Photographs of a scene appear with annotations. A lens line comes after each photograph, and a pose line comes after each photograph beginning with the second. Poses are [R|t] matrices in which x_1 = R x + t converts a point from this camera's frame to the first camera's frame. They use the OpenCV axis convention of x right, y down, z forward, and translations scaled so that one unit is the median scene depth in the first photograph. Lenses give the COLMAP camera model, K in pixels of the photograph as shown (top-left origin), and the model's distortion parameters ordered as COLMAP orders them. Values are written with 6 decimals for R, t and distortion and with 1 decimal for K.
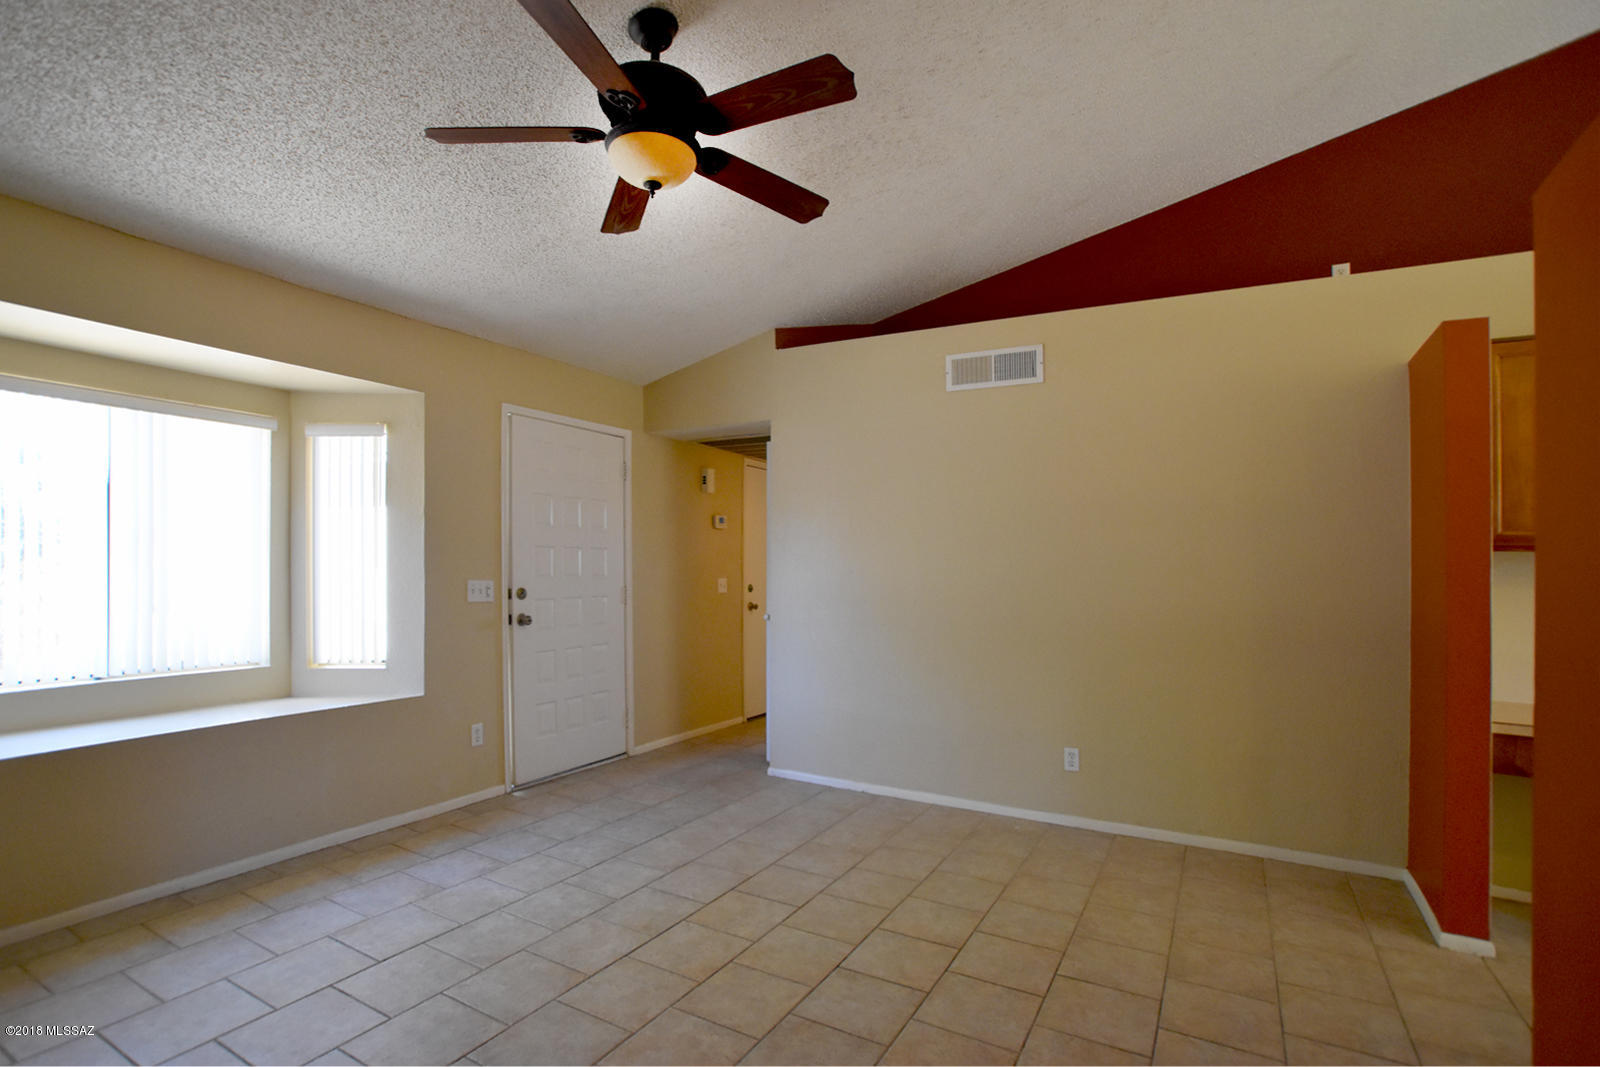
lens RADIAL K [[773.6, 0, 788.1], [0, 773.6, 529.0], [0, 0, 1]] dist [-0.060634, 0.027855]
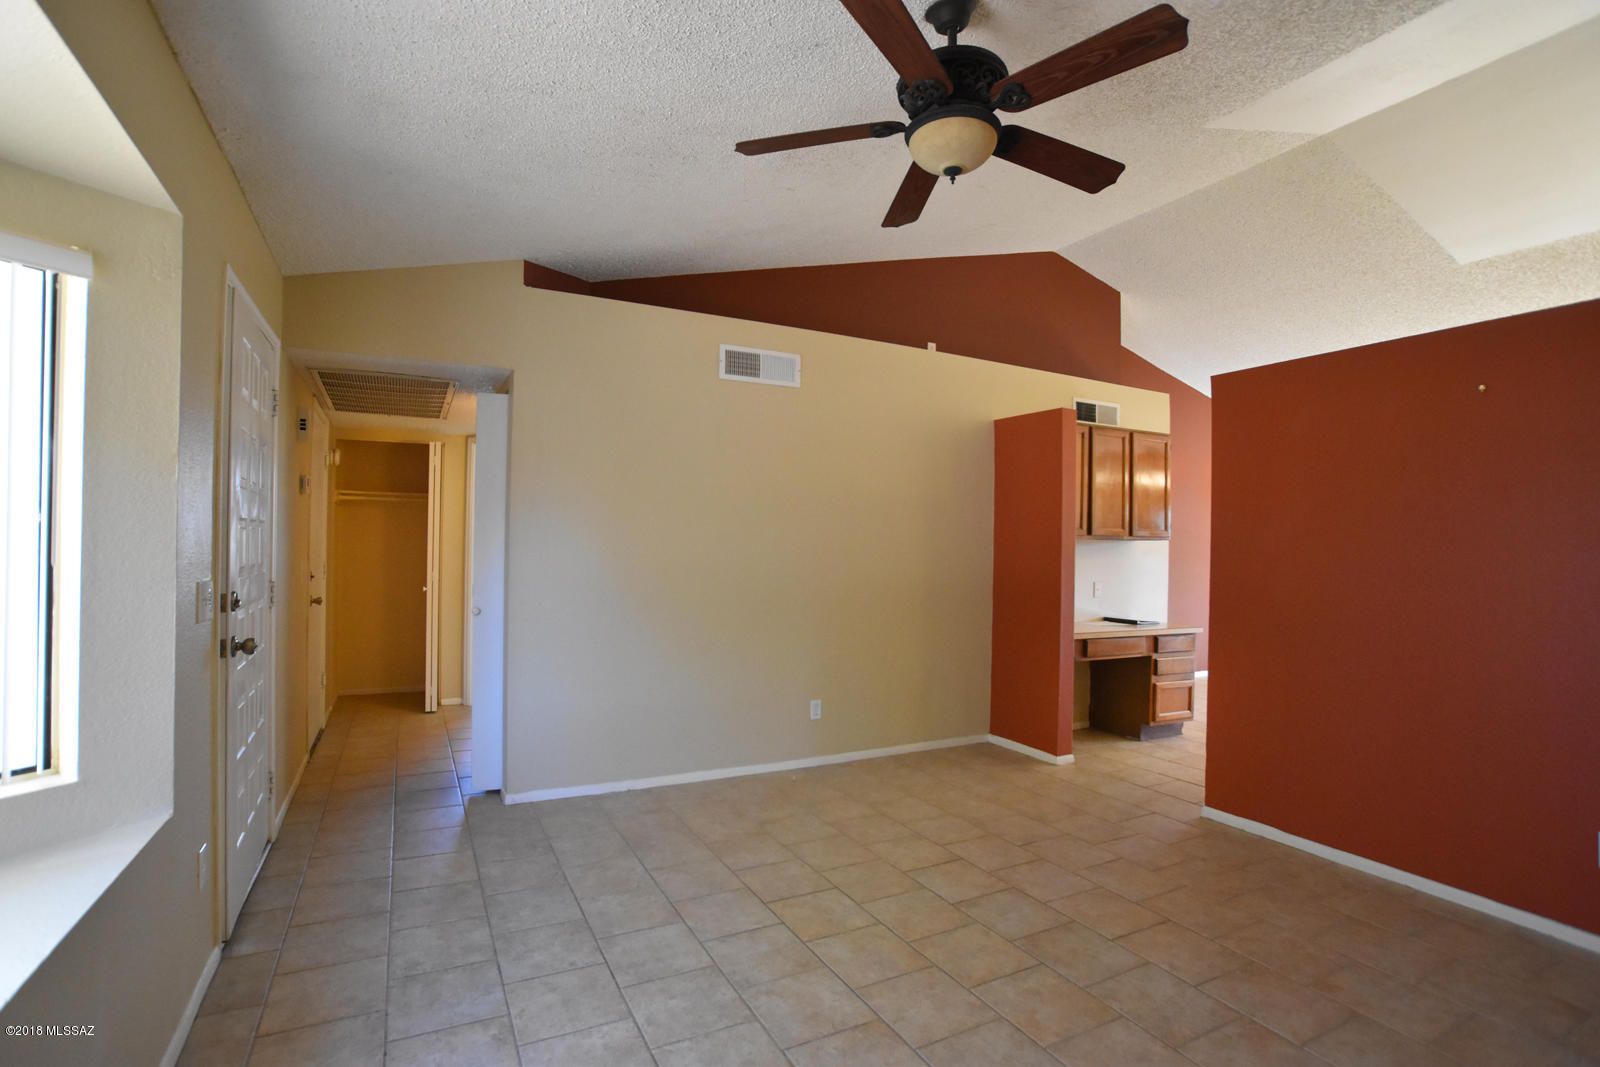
lens RADIAL K [[773.6, 0, 799.3], [0, 773.6, 518.4], [0, 0, 1]] dist [-0.060634, 0.027855]
pose [[0.538170, 0.021527, 0.842561, -0.747814], [-0.041601, 0.999134, 0.001045, 0.003200], [-0.841809, -0.035614, 0.538600, 0.431815]]
